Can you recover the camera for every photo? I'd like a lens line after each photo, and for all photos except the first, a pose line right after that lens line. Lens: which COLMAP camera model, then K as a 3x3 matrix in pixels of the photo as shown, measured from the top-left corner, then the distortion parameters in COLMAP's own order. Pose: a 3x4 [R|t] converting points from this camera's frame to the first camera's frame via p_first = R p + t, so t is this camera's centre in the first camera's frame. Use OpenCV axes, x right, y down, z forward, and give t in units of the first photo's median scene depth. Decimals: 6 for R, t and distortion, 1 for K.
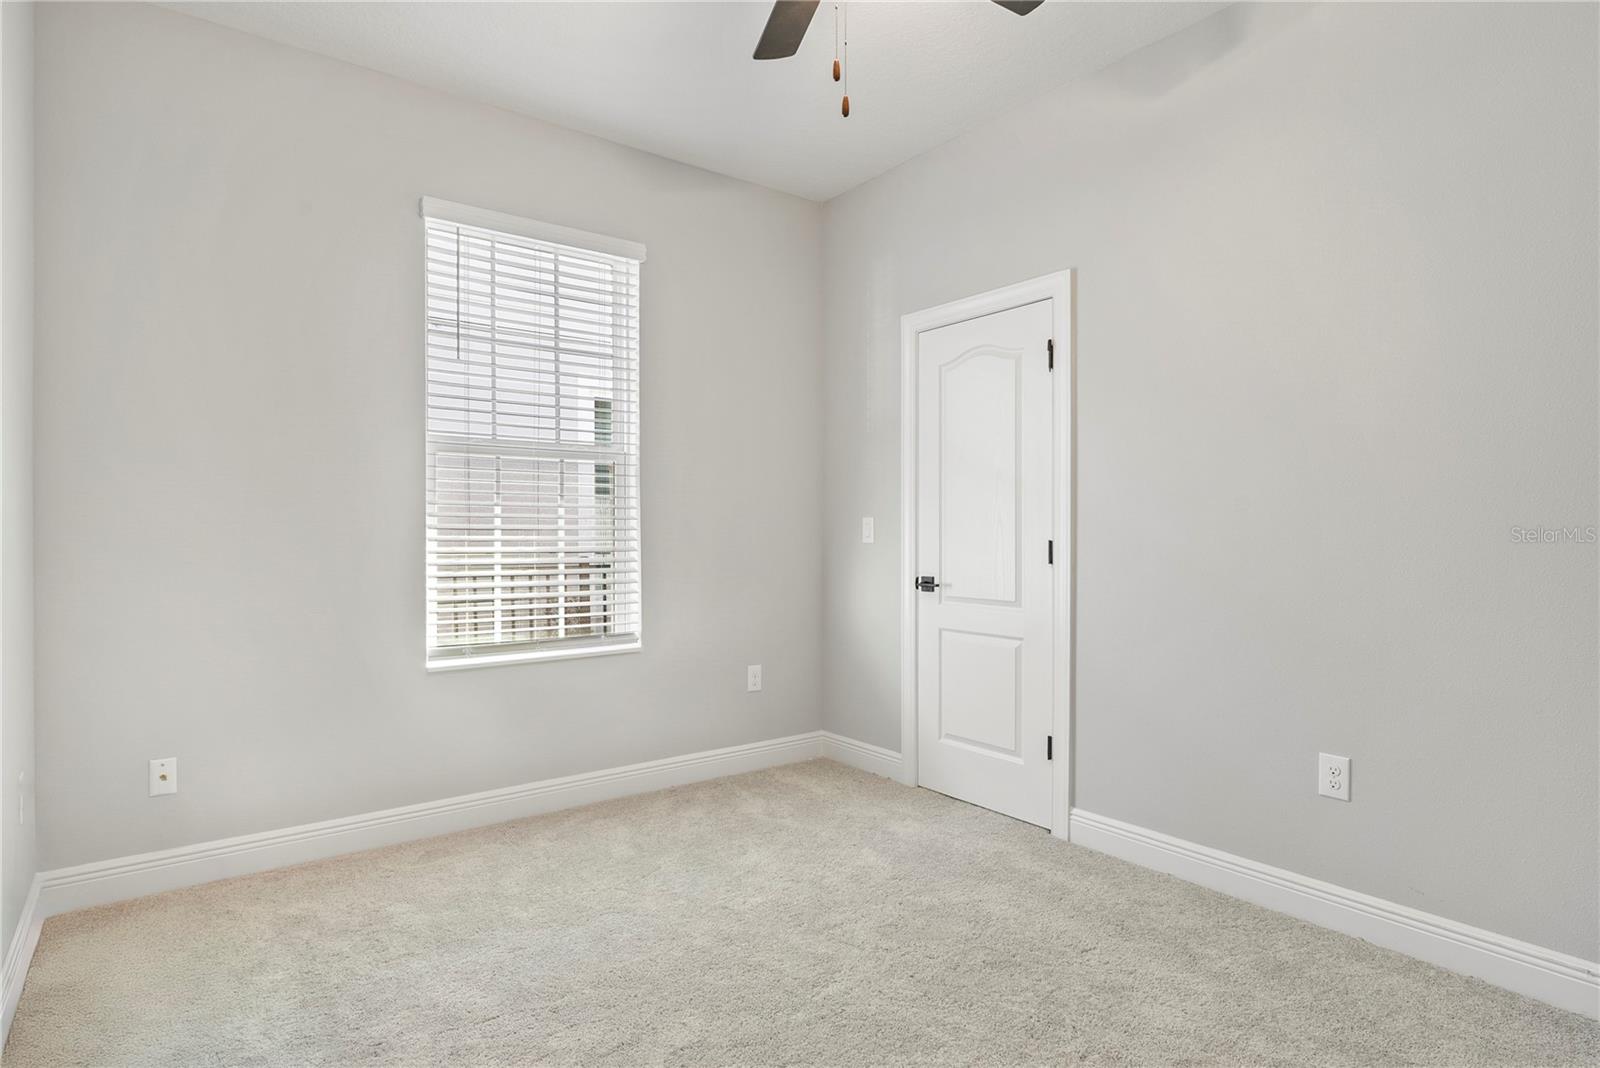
lens RADIAL K [[832.9, 0, 812.3], [0, 832.9, 531.0], [0, 0, 1]] dist [-0.003521, 0.002650]
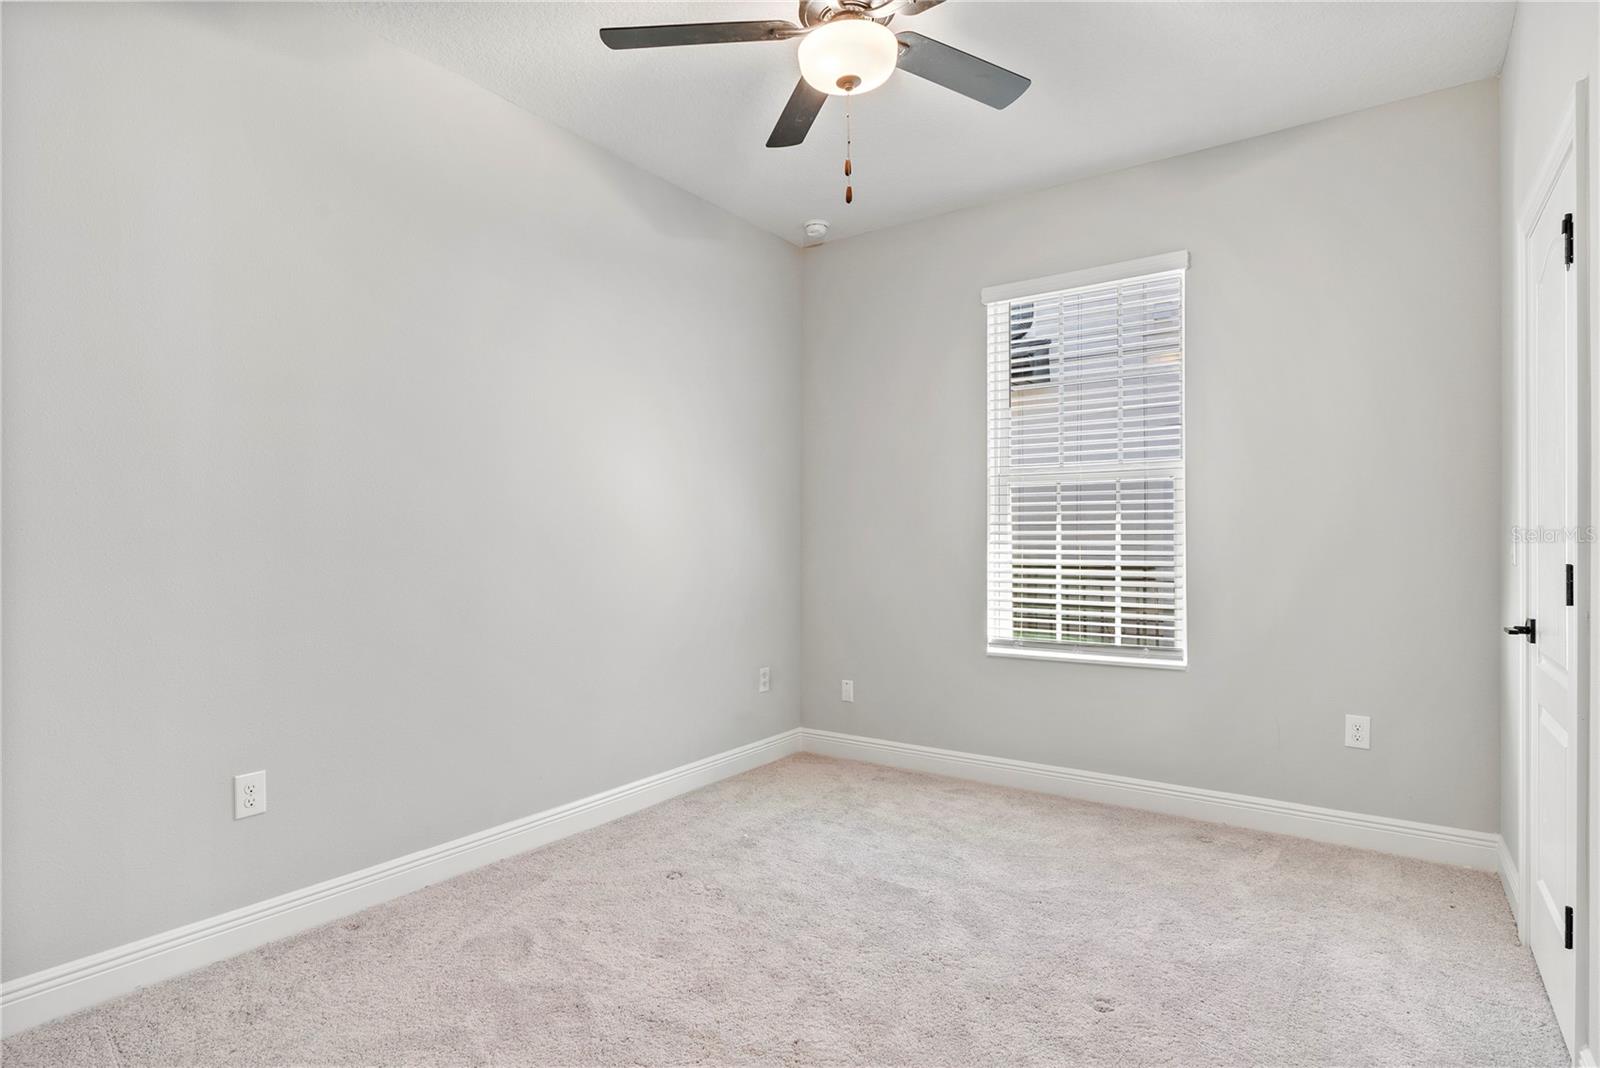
lens RADIAL K [[832.9, 0, 803.0], [0, 832.9, 541.5], [0, 0, 1]] dist [-0.003521, 0.002650]
pose [[0.307377, -0.002685, -0.951584, 0.606724], [0.003422, 0.999993, -0.001716, -0.005073], [0.951582, -0.002729, 0.307384, 0.296022]]
